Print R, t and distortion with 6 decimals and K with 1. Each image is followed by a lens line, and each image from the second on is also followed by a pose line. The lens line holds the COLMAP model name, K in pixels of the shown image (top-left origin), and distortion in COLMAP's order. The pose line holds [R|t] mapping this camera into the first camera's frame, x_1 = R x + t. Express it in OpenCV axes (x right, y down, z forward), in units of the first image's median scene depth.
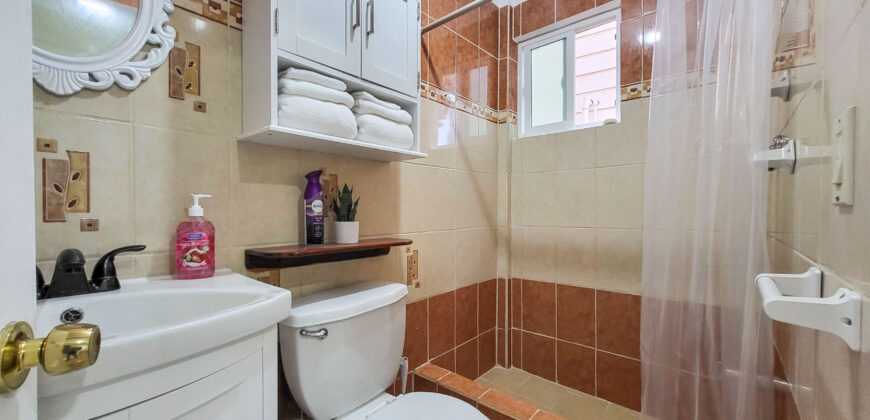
lens RADIAL K [[328.1, 0, 431.6], [0, 328.1, 213.2], [0, 0, 1]] dist [0.011905, 0.000131]
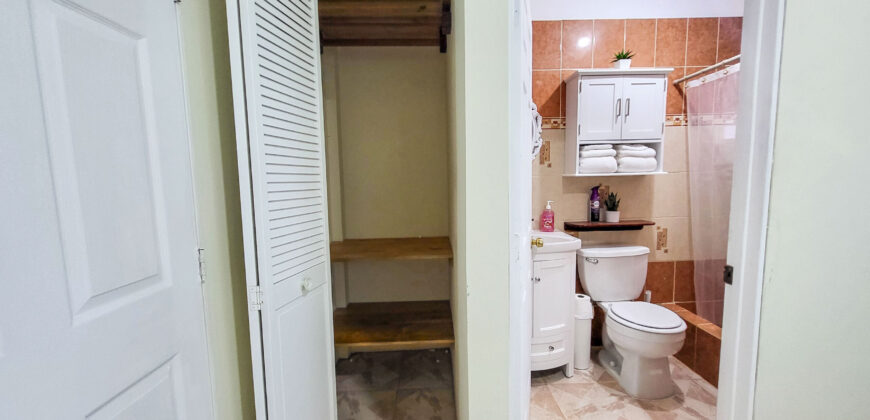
lens RADIAL K [[362.7, 0, 432.5], [0, 362.7, 210.1], [0, 0, 1]] dist [0.002377, -0.000113]
pose [[0.673485, 0.064566, -0.736376, 0.652826], [0.018401, 0.994405, 0.104020, -0.241231], [0.738972, -0.083606, 0.668529, -1.319287]]
